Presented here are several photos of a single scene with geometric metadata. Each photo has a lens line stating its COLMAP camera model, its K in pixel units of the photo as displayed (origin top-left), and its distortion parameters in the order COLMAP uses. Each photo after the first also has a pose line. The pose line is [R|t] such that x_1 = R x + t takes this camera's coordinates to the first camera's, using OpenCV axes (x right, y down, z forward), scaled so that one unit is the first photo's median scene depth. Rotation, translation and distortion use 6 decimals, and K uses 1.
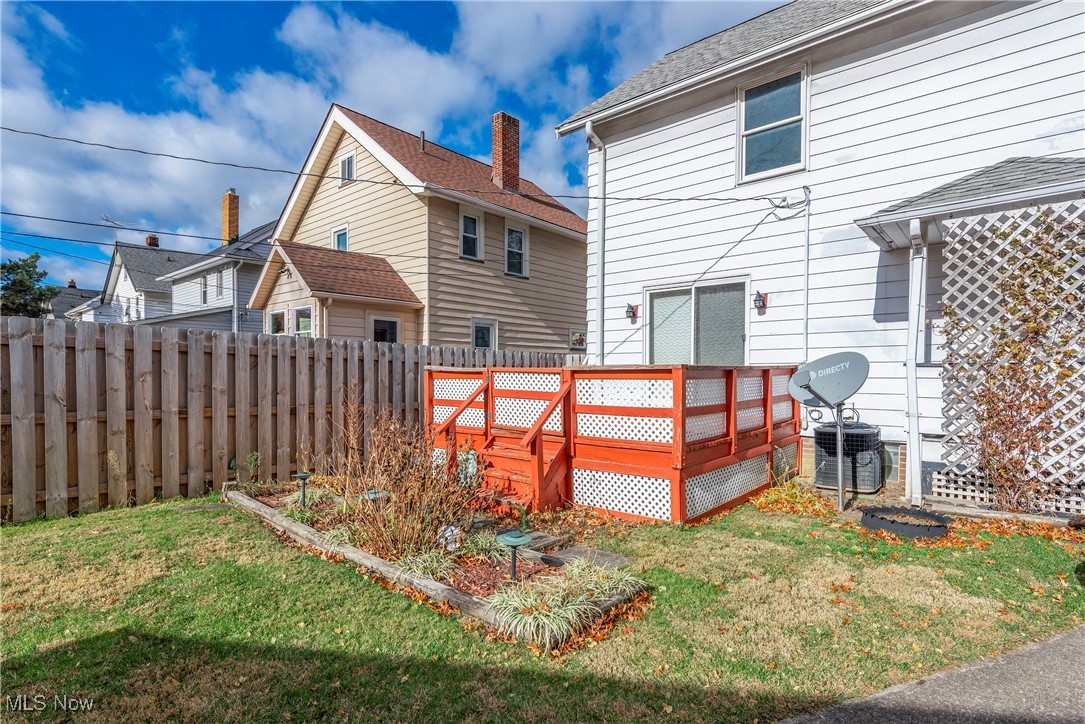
lens RADIAL K [[540.2, 0, 541.1], [0, 540.2, 378.5], [0, 0, 1]] dist [0.003141, 0.000261]
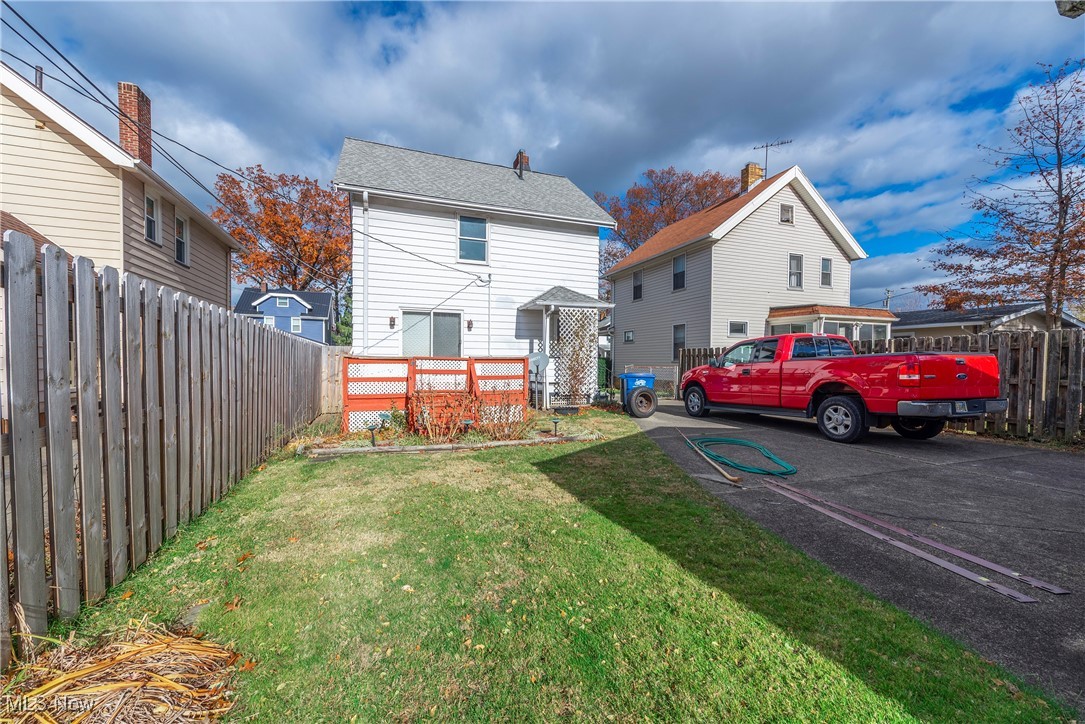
lens RADIAL K [[424.7, 0, 540.6], [0, 424.7, 366.9], [0, 0, 1]] dist [0.015807, -0.006380]
pose [[0.472756, -0.011897, 0.881113, -0.848594], [0.002839, 0.999924, 0.011978, -0.002261], [-0.881189, -0.003162, 0.472754, 0.015488]]
